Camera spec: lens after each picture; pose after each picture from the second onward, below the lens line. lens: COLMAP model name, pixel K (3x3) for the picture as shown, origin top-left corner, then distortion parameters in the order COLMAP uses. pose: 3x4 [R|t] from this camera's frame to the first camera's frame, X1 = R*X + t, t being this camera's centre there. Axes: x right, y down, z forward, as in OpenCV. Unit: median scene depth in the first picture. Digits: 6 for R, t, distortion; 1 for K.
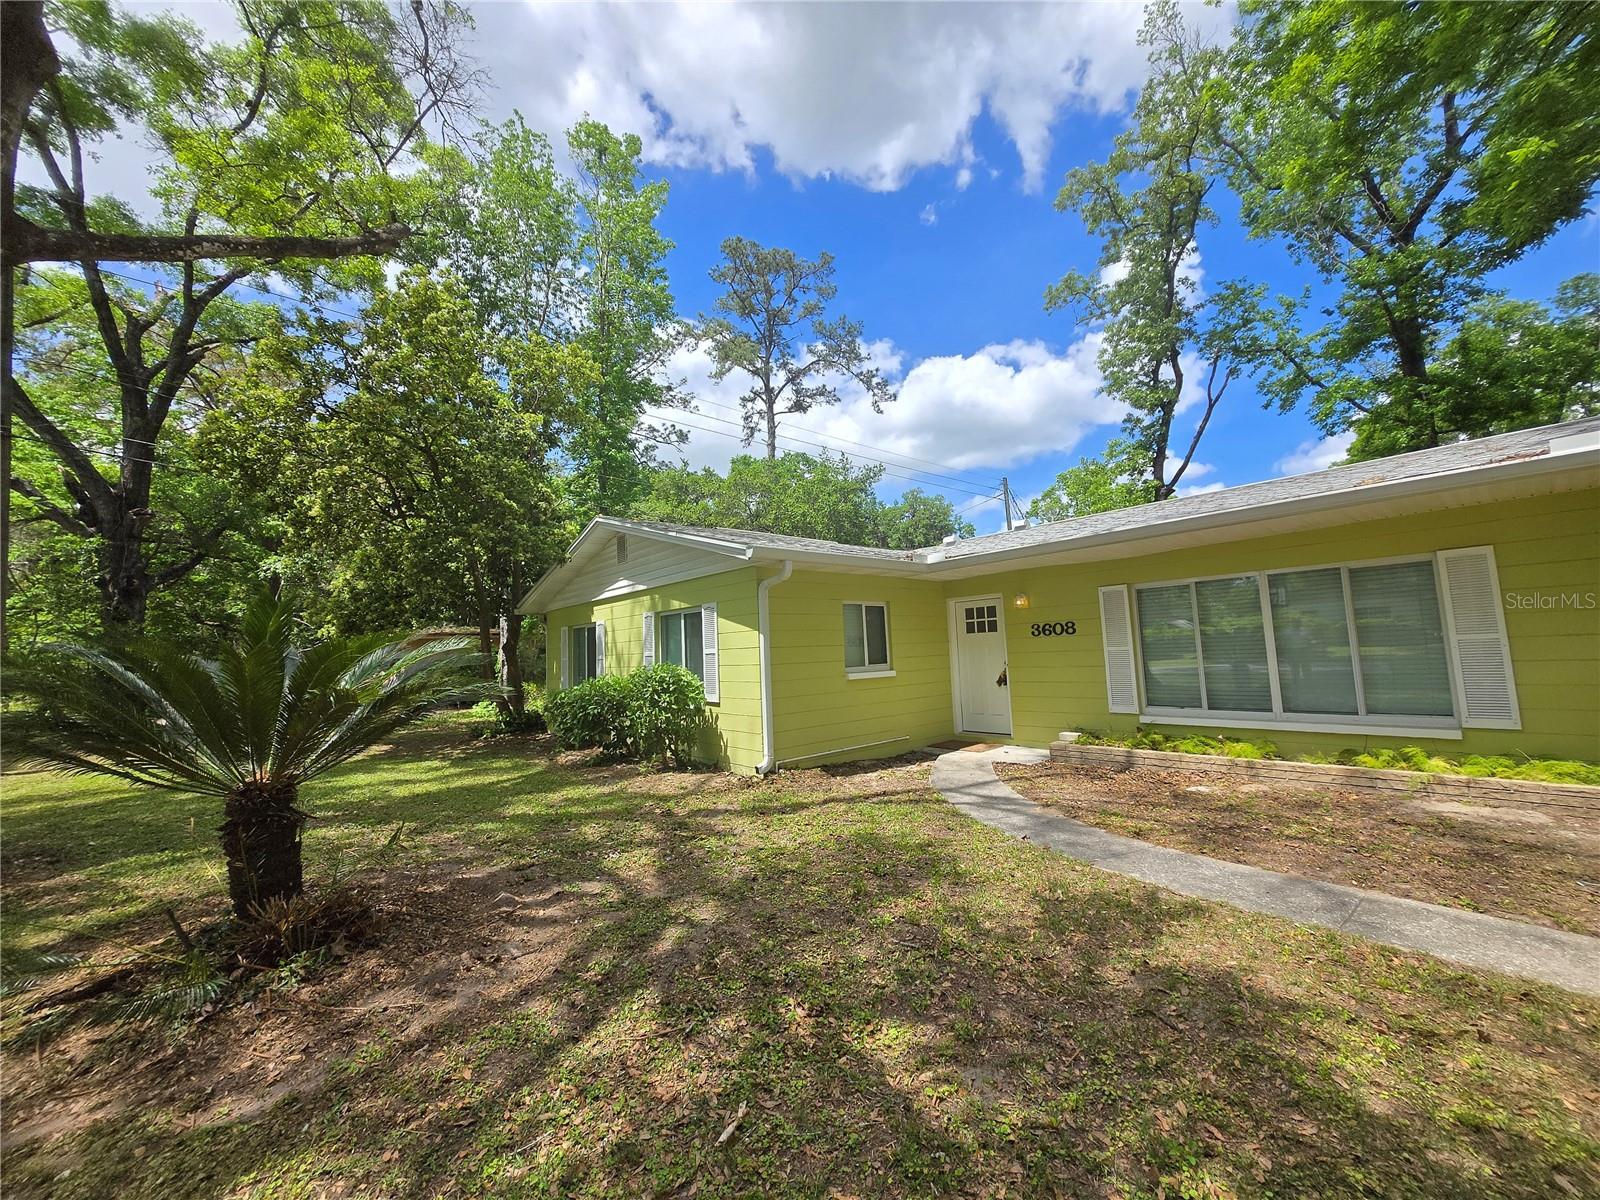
lens RADIAL K [[624.5, 0, 797.7], [0, 624.5, 593.5], [0, 0, 1]] dist [0.002534, -0.002006]
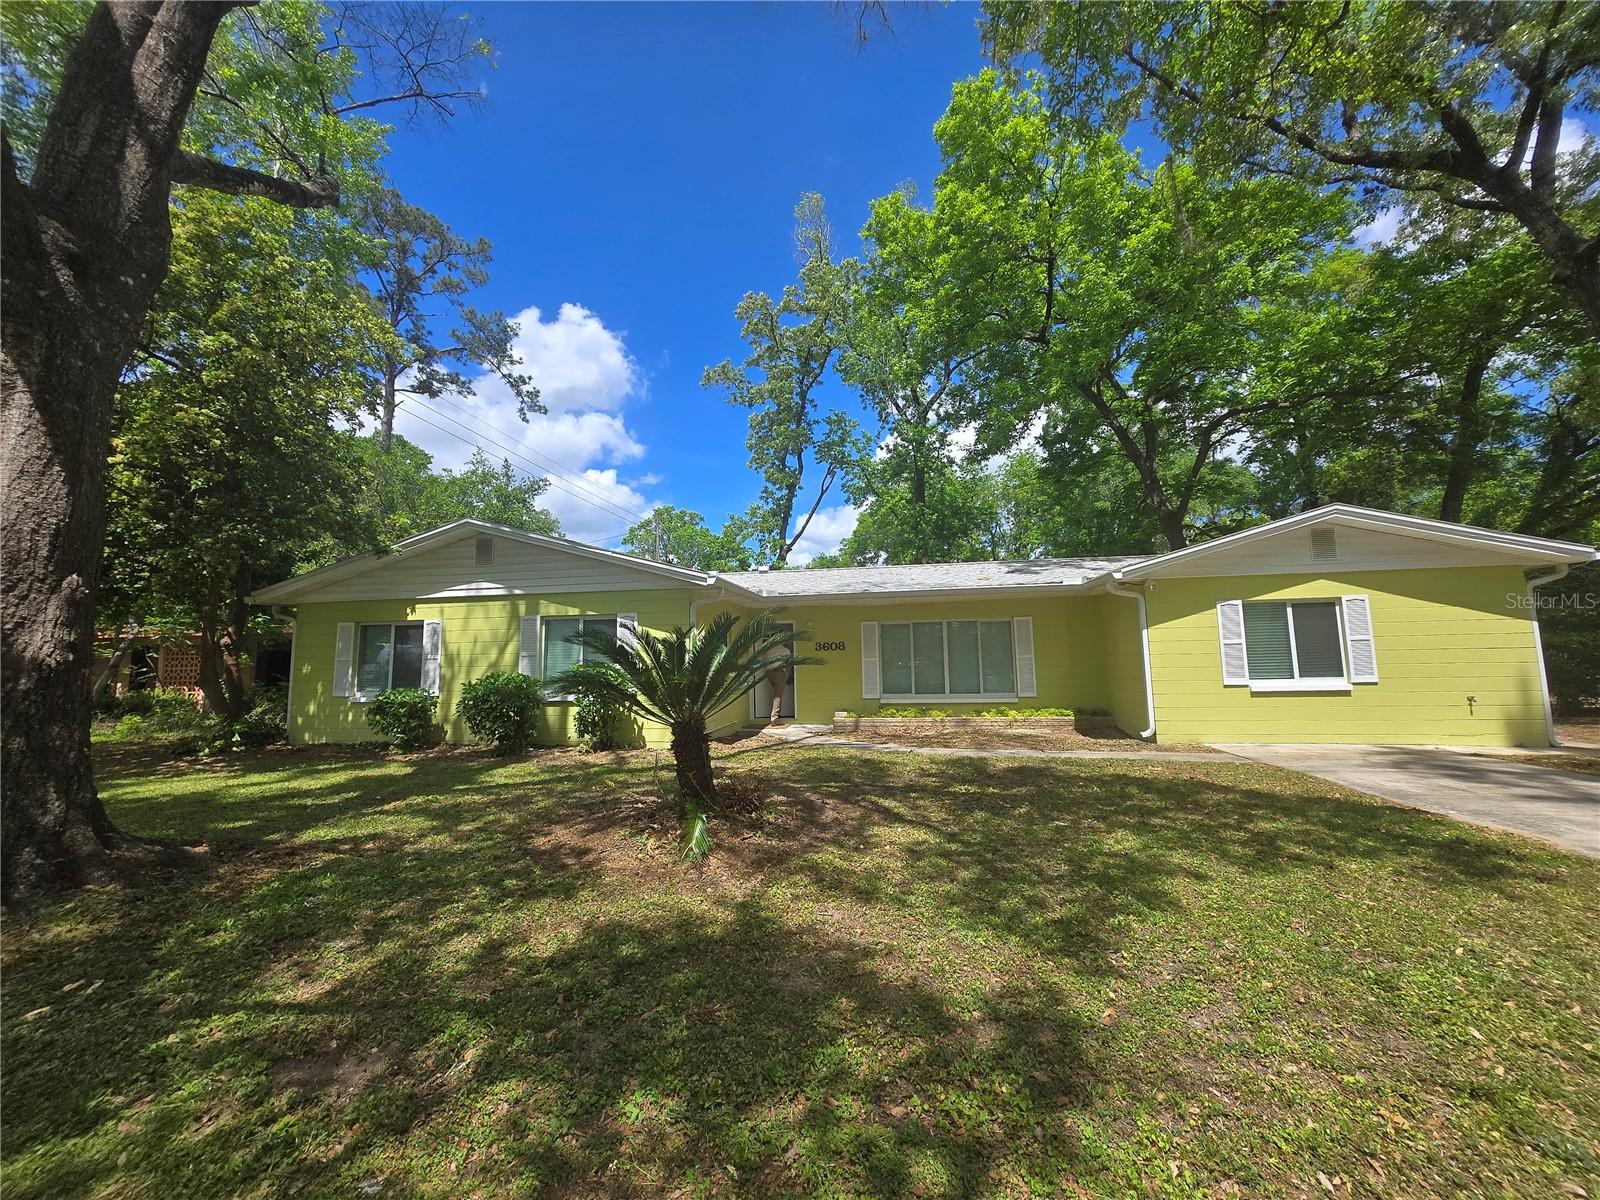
lens RADIAL K [[624.5, 0, 801.3], [0, 624.5, 601.0], [0, 0, 1]] dist [0.002534, -0.002006]
pose [[0.772263, 0.090484, 0.628827, -0.208681], [-0.076573, 0.995847, -0.049257, 0.008240], [-0.630672, -0.010112, 0.775984, -0.053864]]
